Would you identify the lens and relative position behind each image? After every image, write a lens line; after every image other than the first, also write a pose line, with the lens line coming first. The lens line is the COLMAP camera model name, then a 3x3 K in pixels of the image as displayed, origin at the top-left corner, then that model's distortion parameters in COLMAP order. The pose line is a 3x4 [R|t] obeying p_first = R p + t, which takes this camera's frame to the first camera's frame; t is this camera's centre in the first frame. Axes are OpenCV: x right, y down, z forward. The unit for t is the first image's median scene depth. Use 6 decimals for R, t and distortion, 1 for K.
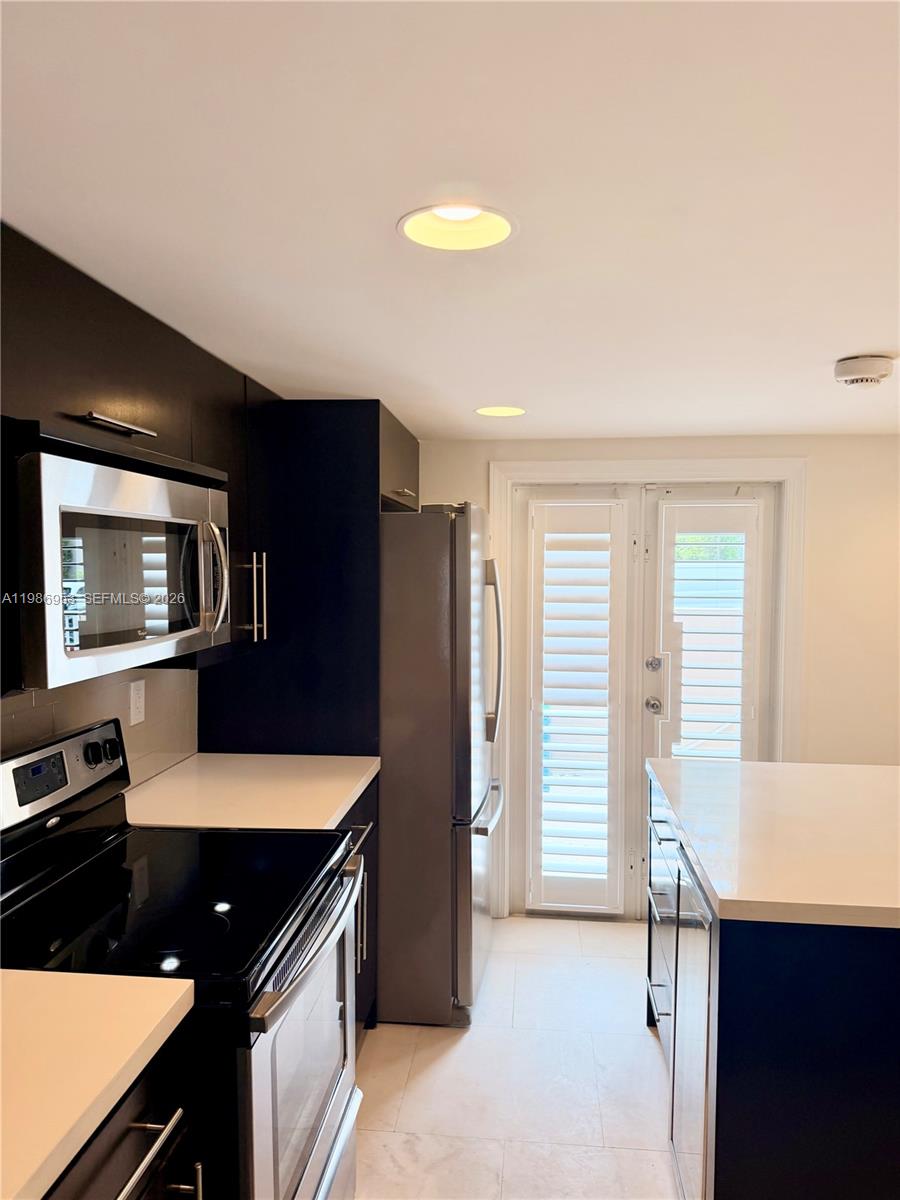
lens RADIAL K [[859.4, 0, 450.0], [0, 859.4, 600.0], [0, 0, 1]] dist [-0.003450, -0.002795]
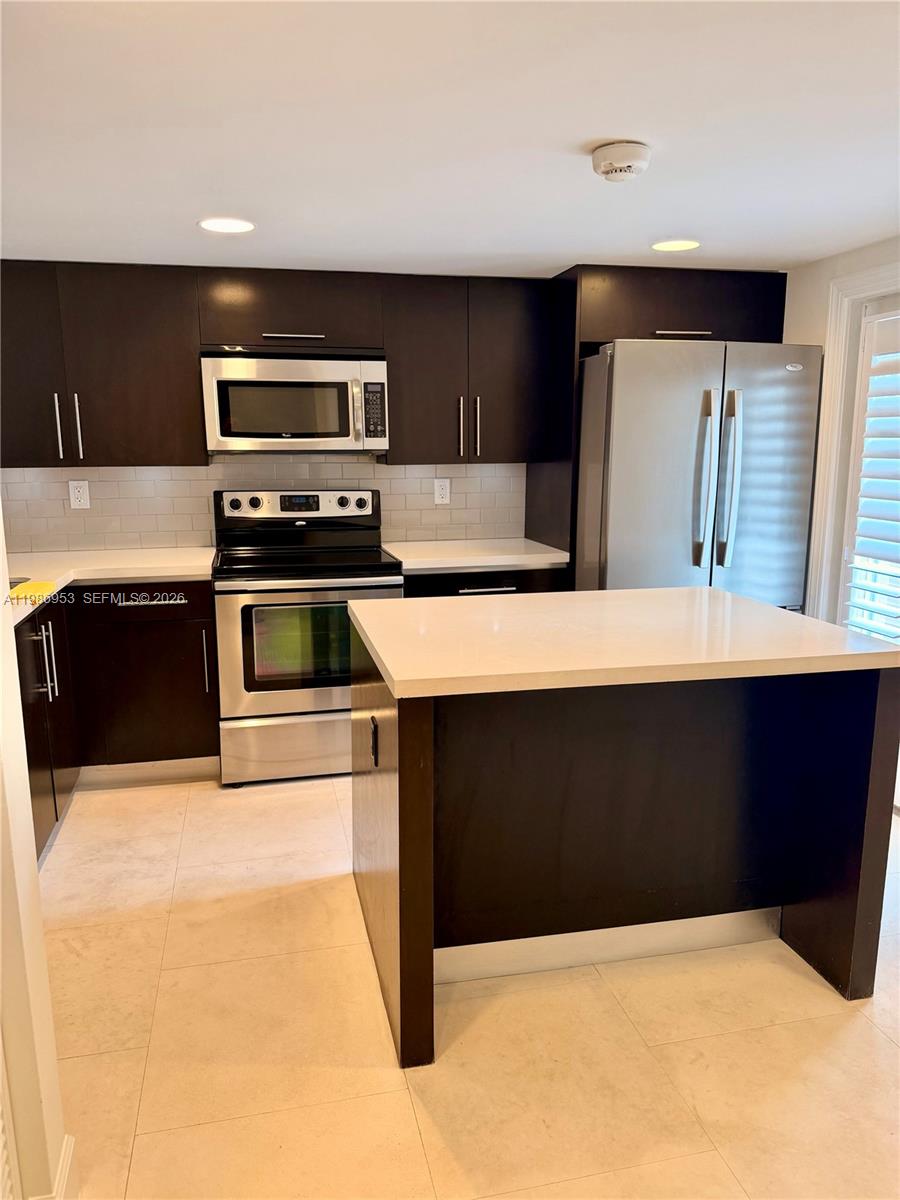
lens RADIAL K [[879.6, 0, 447.6], [0, 879.6, 627.7], [0, 0, 1]] dist [0.115861, -0.183013]
pose [[0.307729, 0.190689, -0.932170, 0.875631], [-0.033273, 0.981269, 0.189748, 0.034474], [0.950892, -0.027375, 0.308309, 0.304865]]
